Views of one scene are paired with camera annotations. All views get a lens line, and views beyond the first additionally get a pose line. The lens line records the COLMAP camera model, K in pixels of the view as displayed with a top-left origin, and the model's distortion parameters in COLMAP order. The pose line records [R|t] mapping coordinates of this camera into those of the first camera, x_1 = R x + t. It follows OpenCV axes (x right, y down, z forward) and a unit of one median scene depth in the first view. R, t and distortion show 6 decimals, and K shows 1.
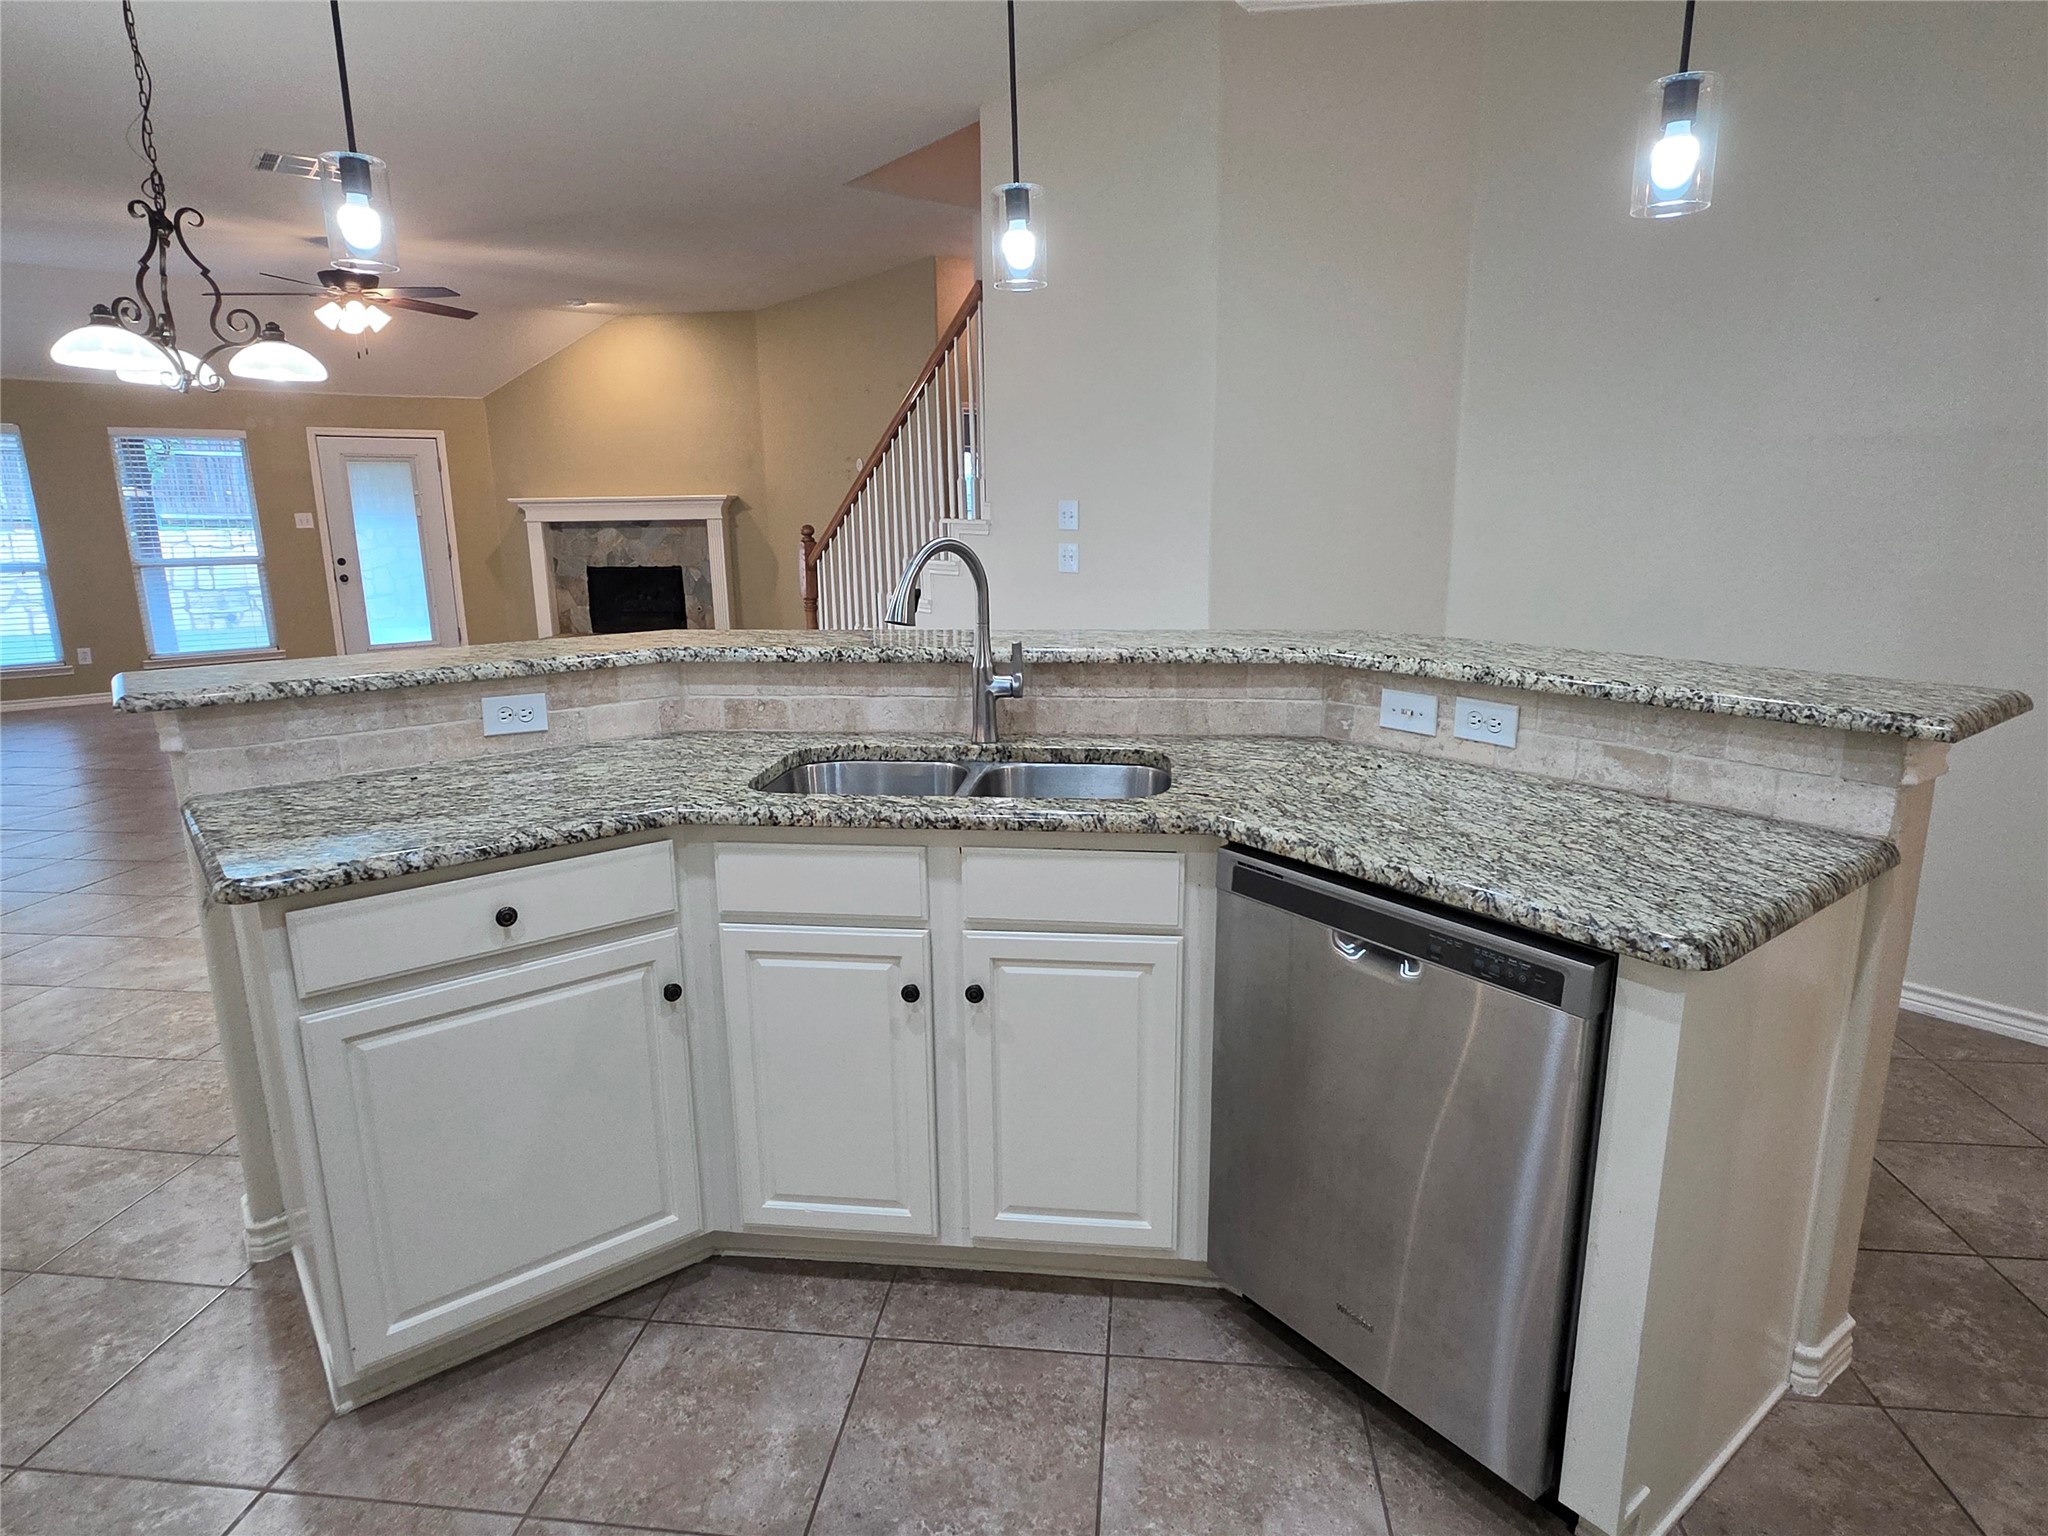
lens RADIAL K [[1124.8, 0, 1033.4], [0, 1124.8, 776.3], [0, 0, 1]] dist [-0.006125, -0.000092]
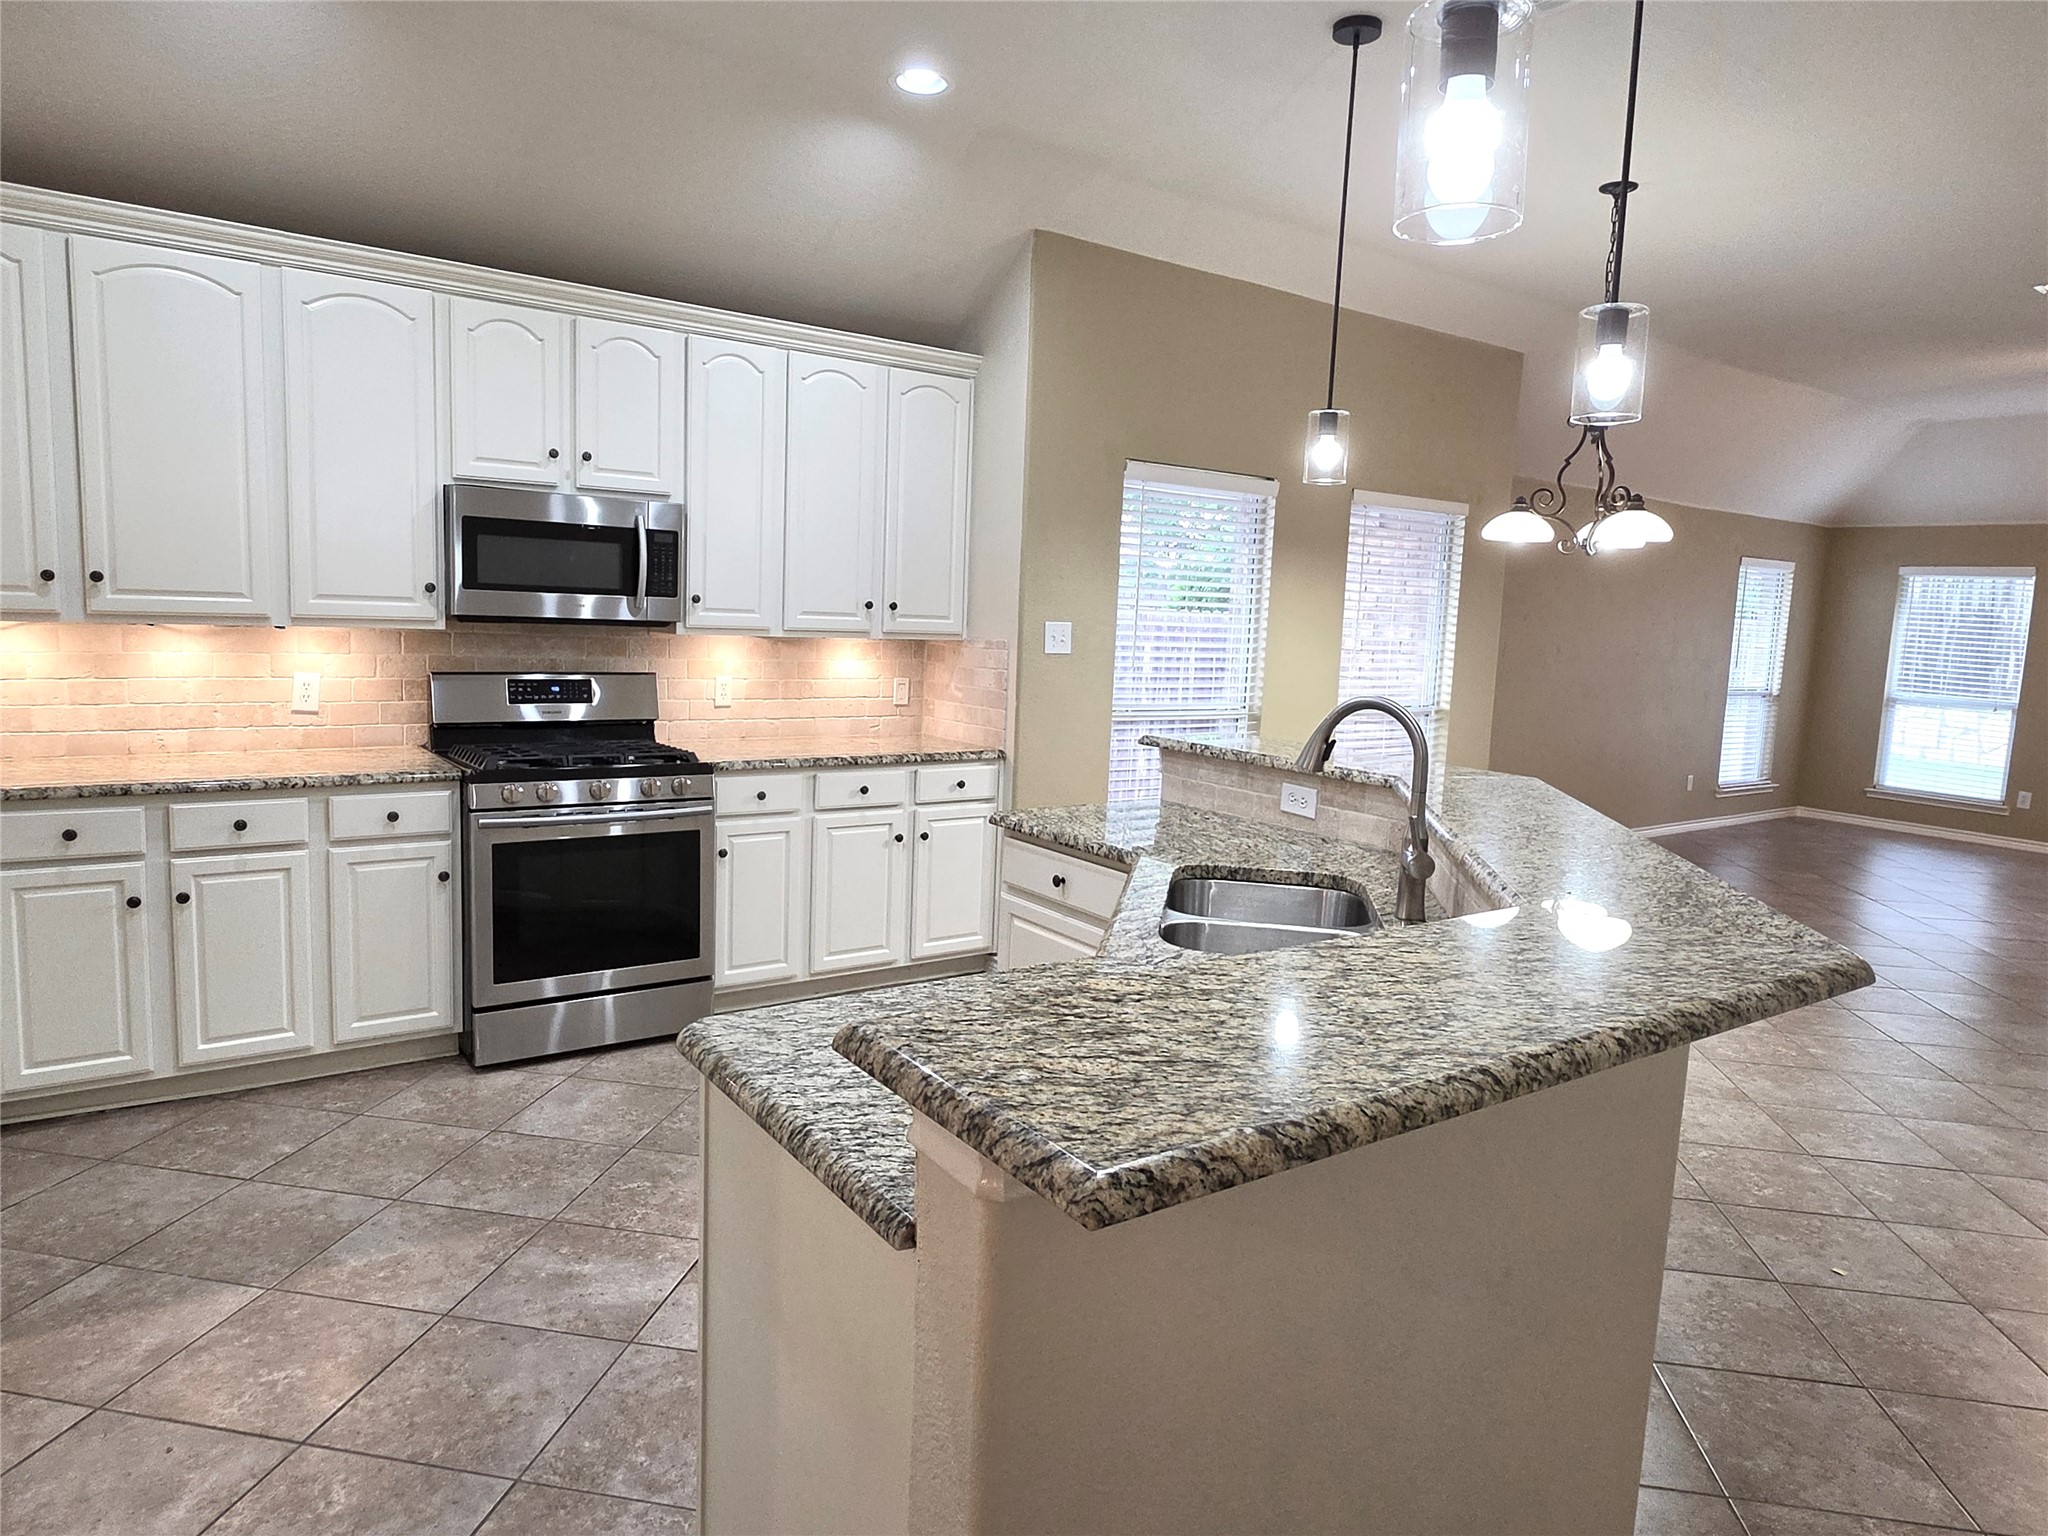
lens RADIAL K [[1259.3, 0, 1031.3], [0, 1259.3, 756.9], [0, 0, 1]] dist [0.020362, -0.000428]
pose [[-0.040264, 0.132580, -0.990354, 1.082622], [-0.278154, 0.950491, 0.138553, -0.237398], [0.959692, 0.281050, -0.001393, 0.735991]]
